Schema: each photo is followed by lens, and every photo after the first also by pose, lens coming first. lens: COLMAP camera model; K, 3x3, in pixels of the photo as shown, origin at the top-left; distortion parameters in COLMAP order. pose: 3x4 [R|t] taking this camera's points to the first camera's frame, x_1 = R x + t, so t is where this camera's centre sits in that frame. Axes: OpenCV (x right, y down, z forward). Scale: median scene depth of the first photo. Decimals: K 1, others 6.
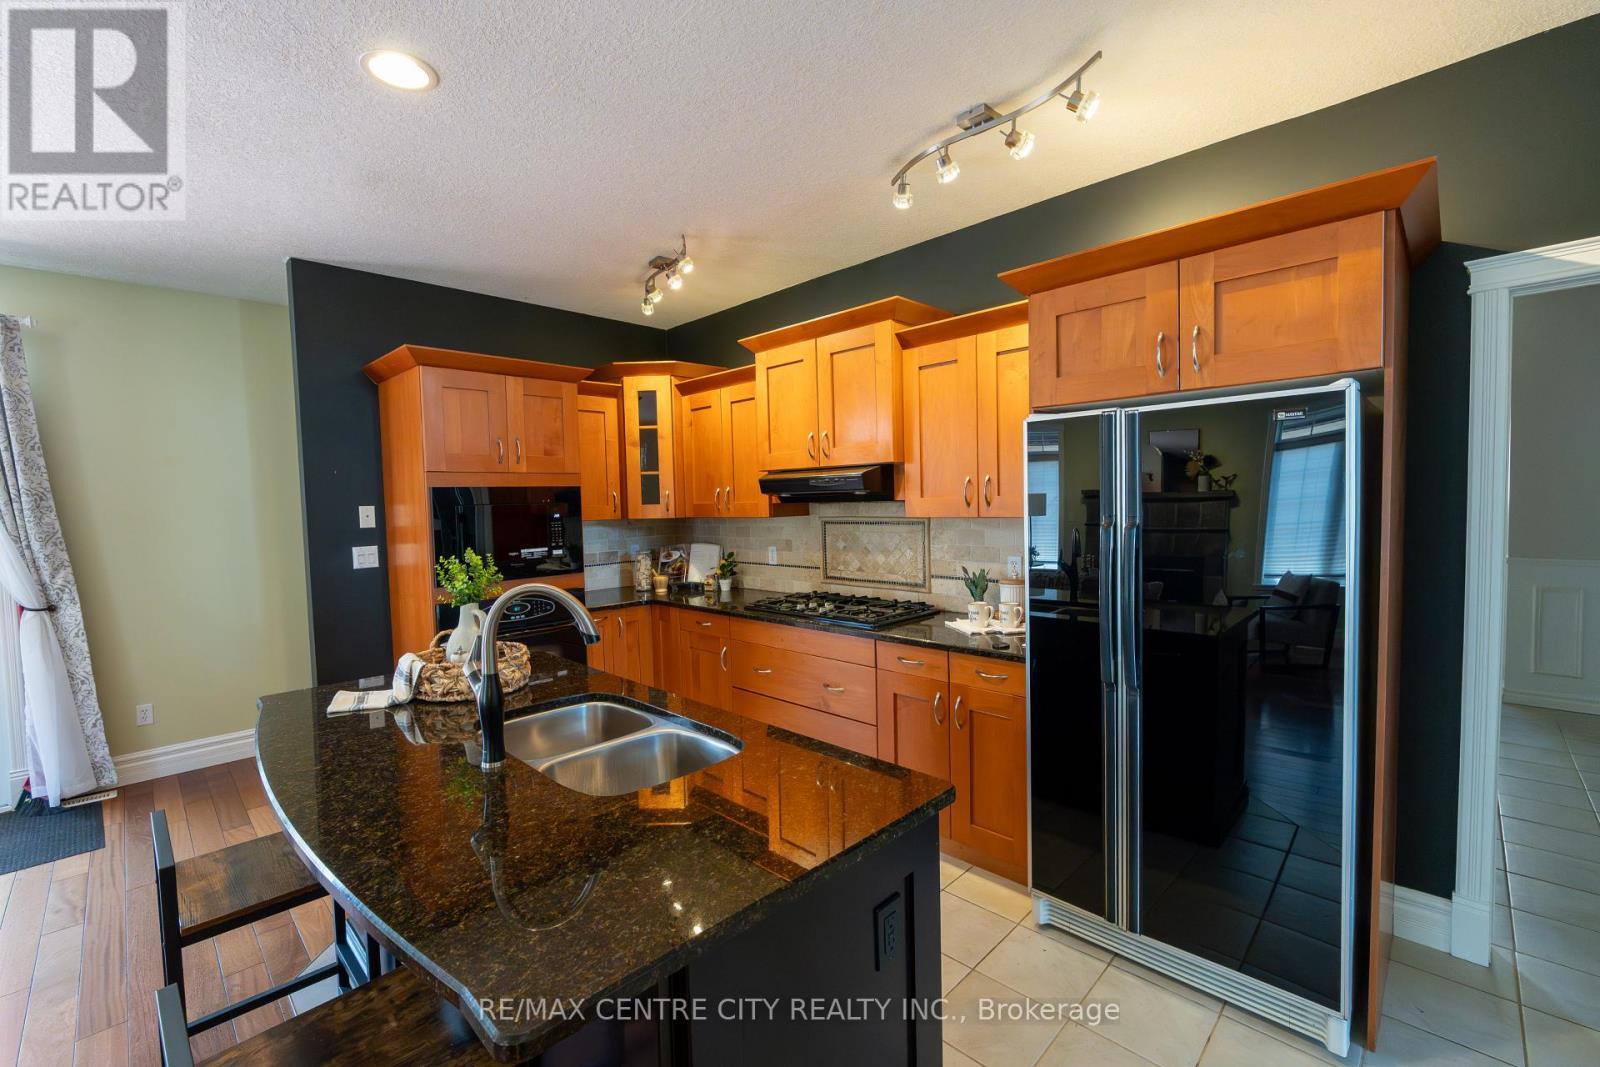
lens RADIAL K [[674.2, 0, 800.0], [0, 674.2, 533.5], [0, 0, 1]] dist [0.000356, -0.000035]
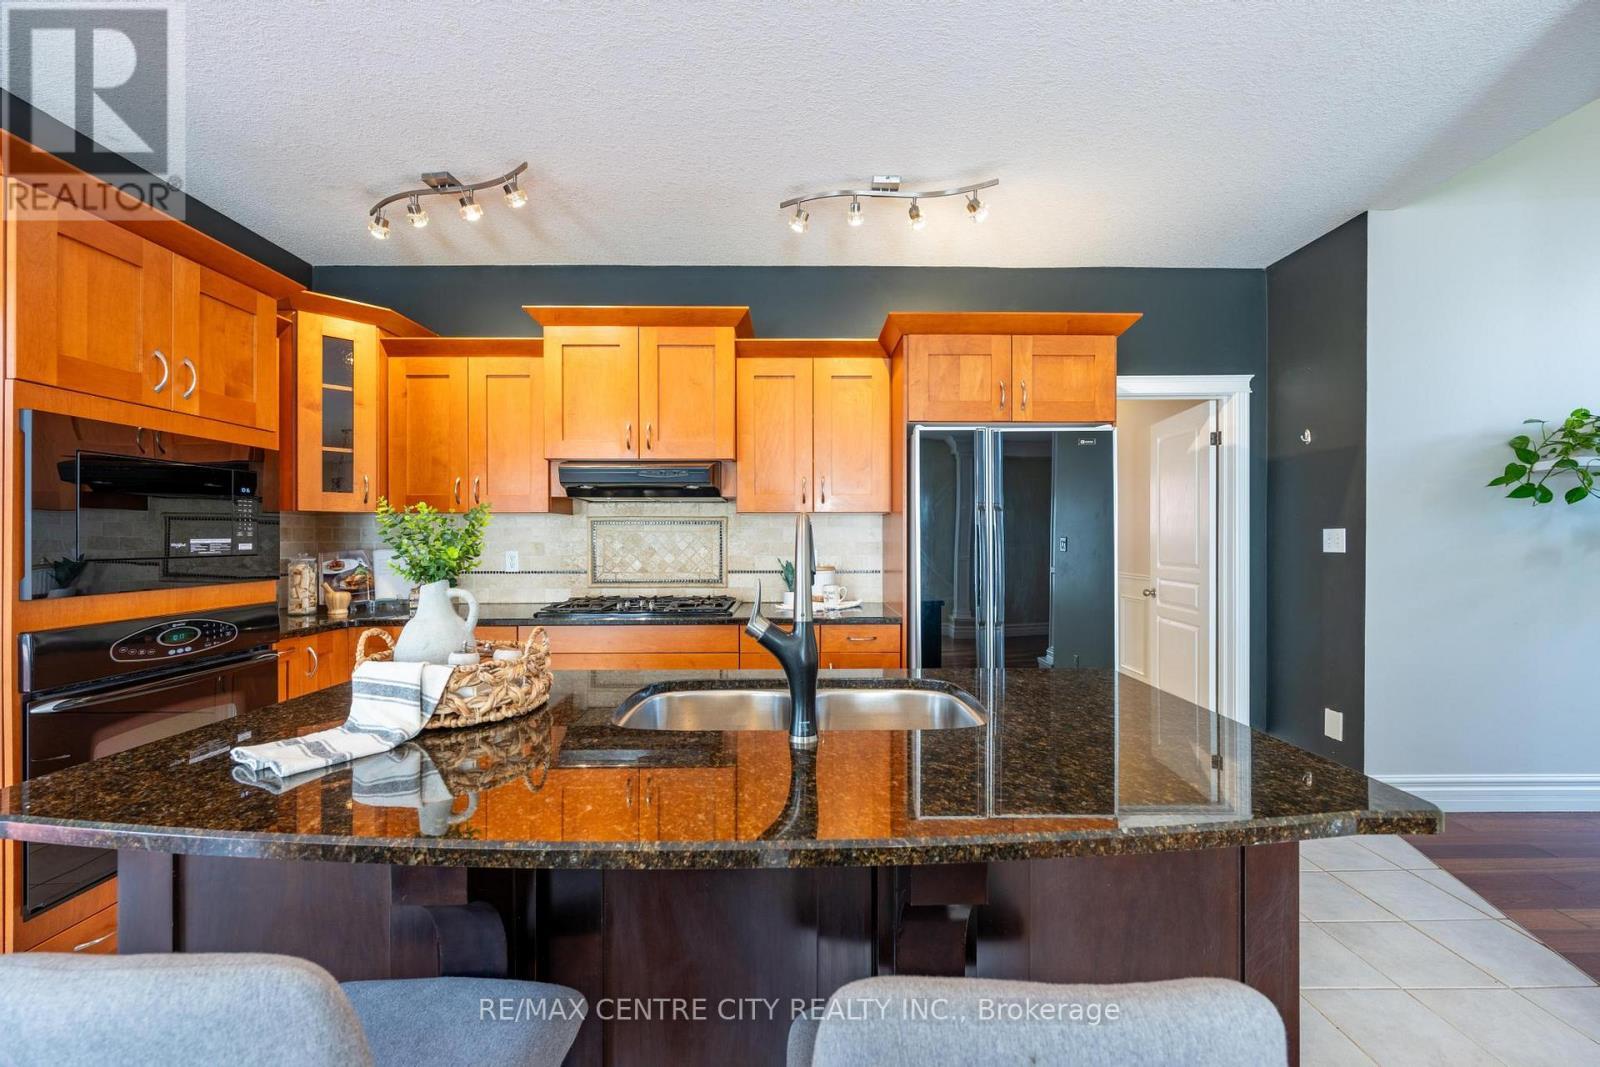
lens RADIAL K [[619.5, 0, 800.7], [0, 619.5, 542.9], [0, 0, 1]] dist [0.002556, 0.000072]
pose [[0.707957, 0.018506, 0.706013, -0.403066], [0.019009, 0.998795, -0.045242, 0.061295], [-0.706000, 0.045450, 0.706752, 0.202849]]
